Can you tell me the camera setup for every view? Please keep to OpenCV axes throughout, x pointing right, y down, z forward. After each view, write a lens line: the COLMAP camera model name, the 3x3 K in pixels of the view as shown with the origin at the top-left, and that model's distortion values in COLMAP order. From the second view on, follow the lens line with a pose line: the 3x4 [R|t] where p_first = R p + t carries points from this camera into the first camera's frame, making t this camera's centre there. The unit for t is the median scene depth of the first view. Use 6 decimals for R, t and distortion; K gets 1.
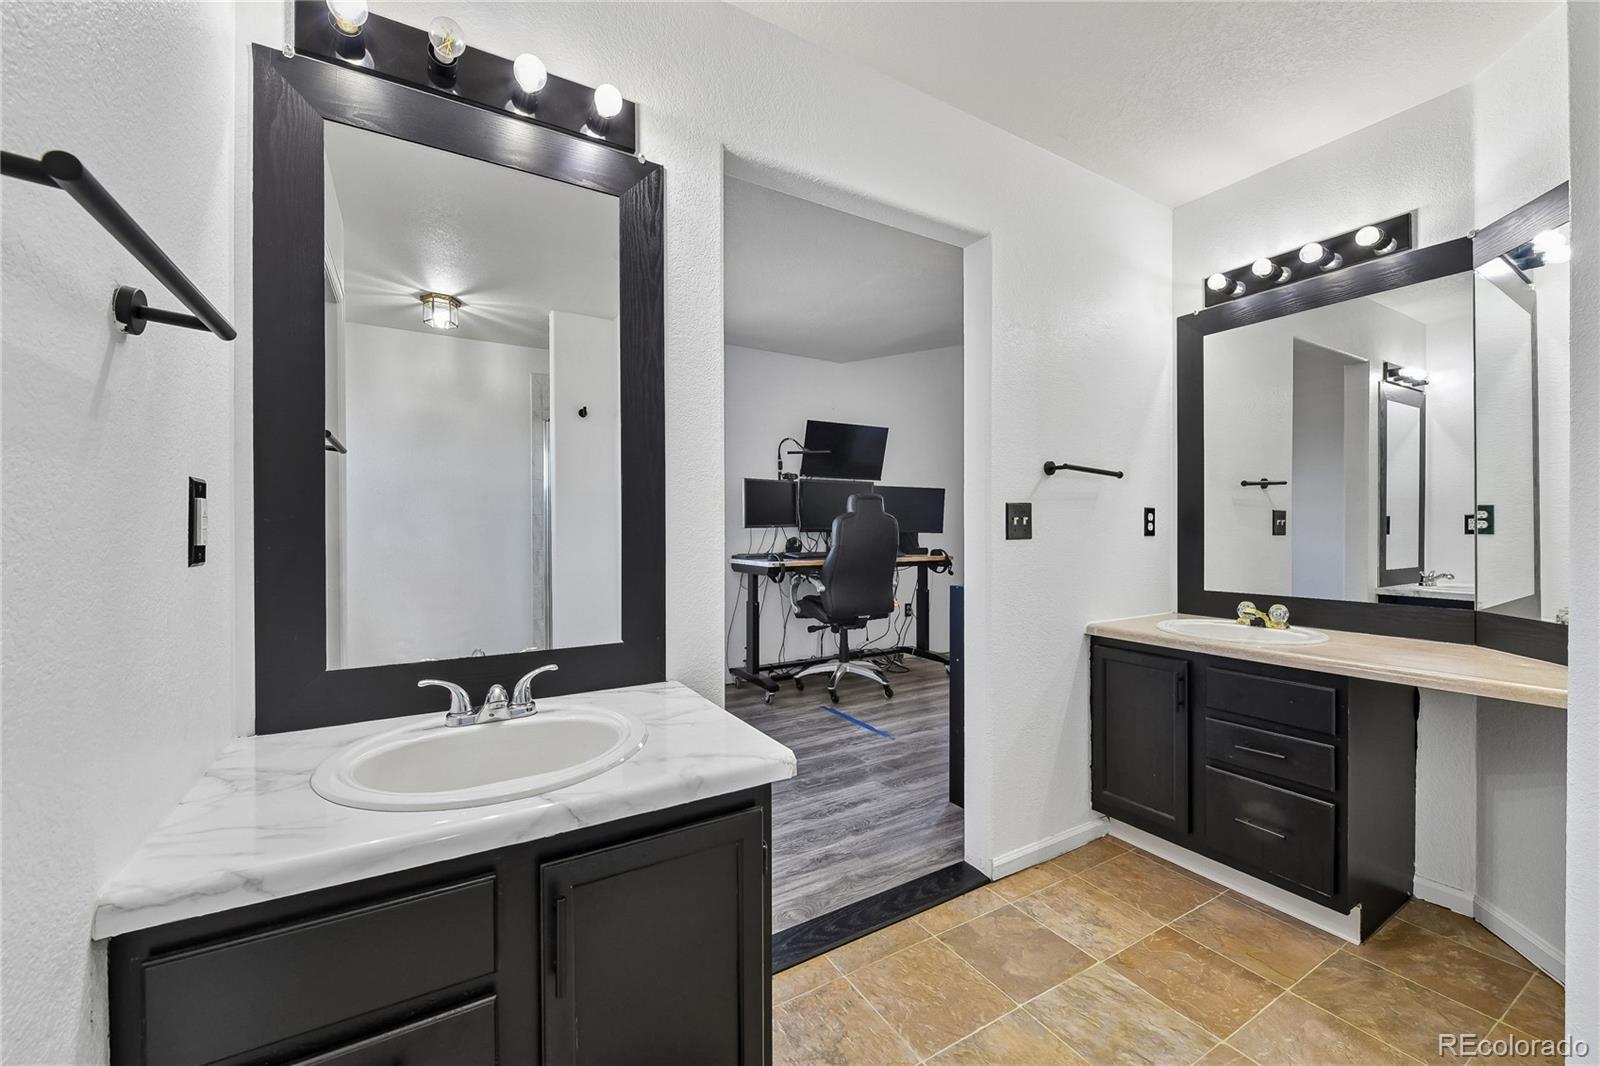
lens RADIAL K [[641.2, 0, 813.2], [0, 641.2, 529.3], [0, 0, 1]] dist [0.001087, -0.003141]
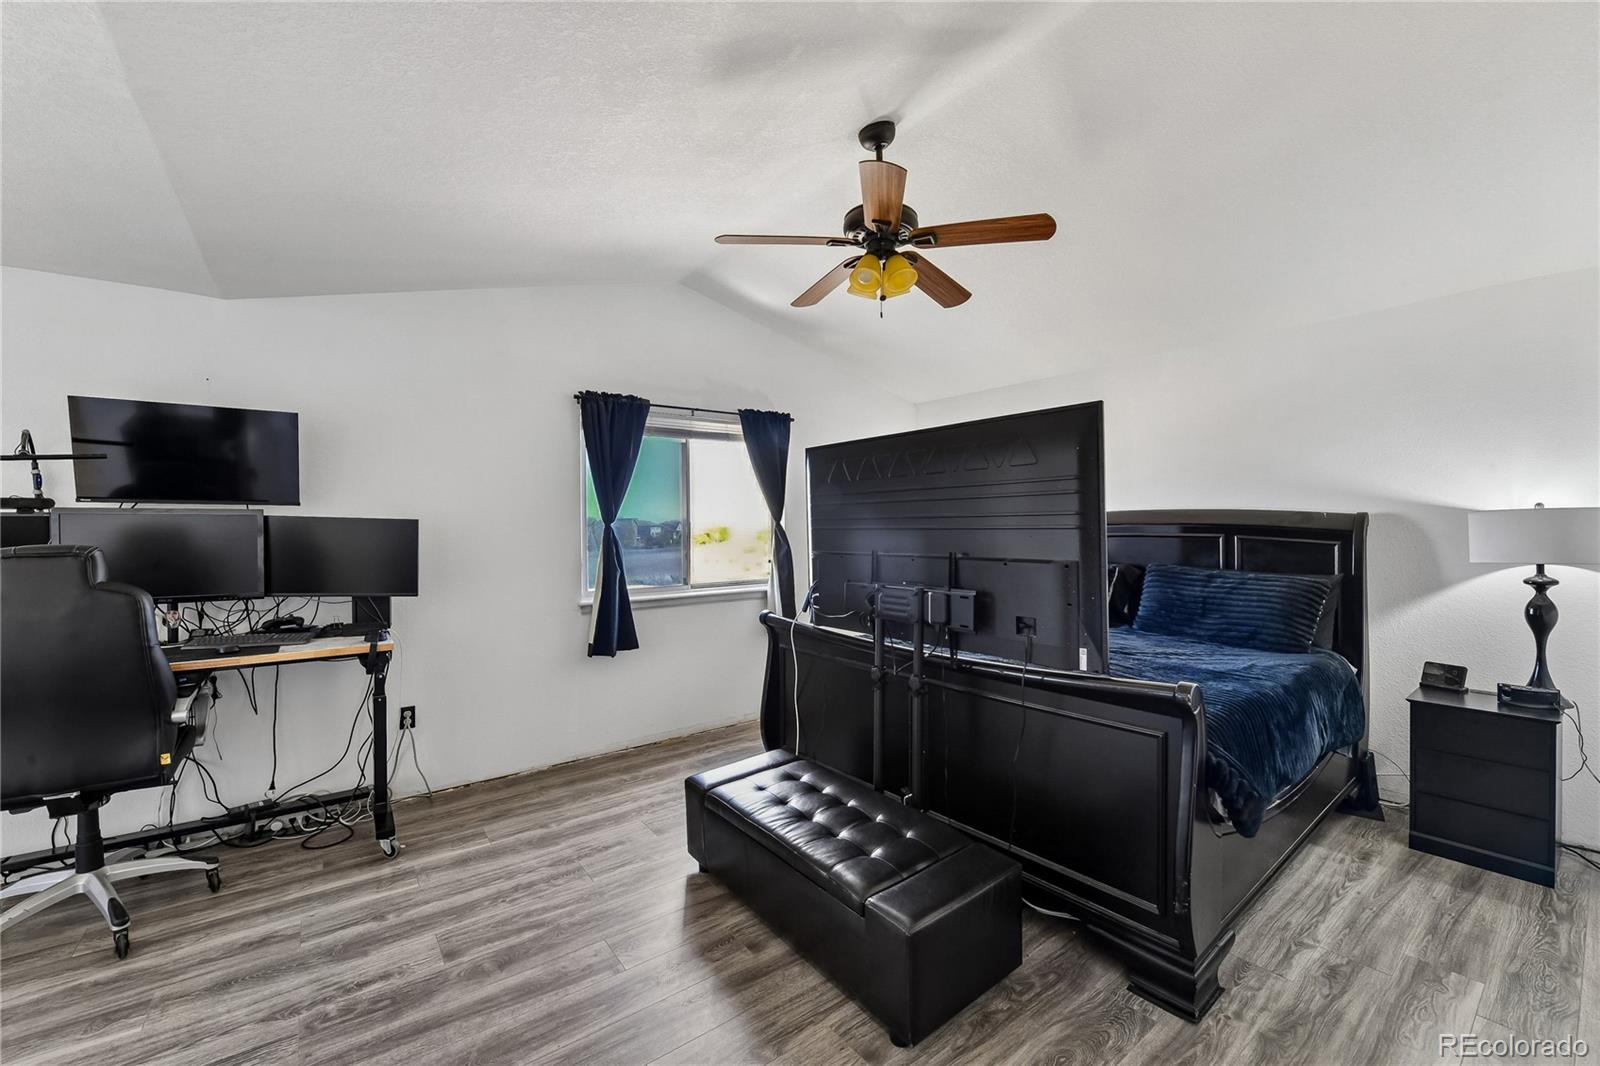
lens RADIAL K [[641.2, 0, 796.7], [0, 641.2, 546.5], [0, 0, 1]] dist [0.001087, -0.003141]
pose [[0.996130, -0.015692, 0.086479, 0.615192], [0.013188, 0.999479, 0.029450, -0.064244], [-0.086897, -0.028196, 0.995818, 0.488780]]
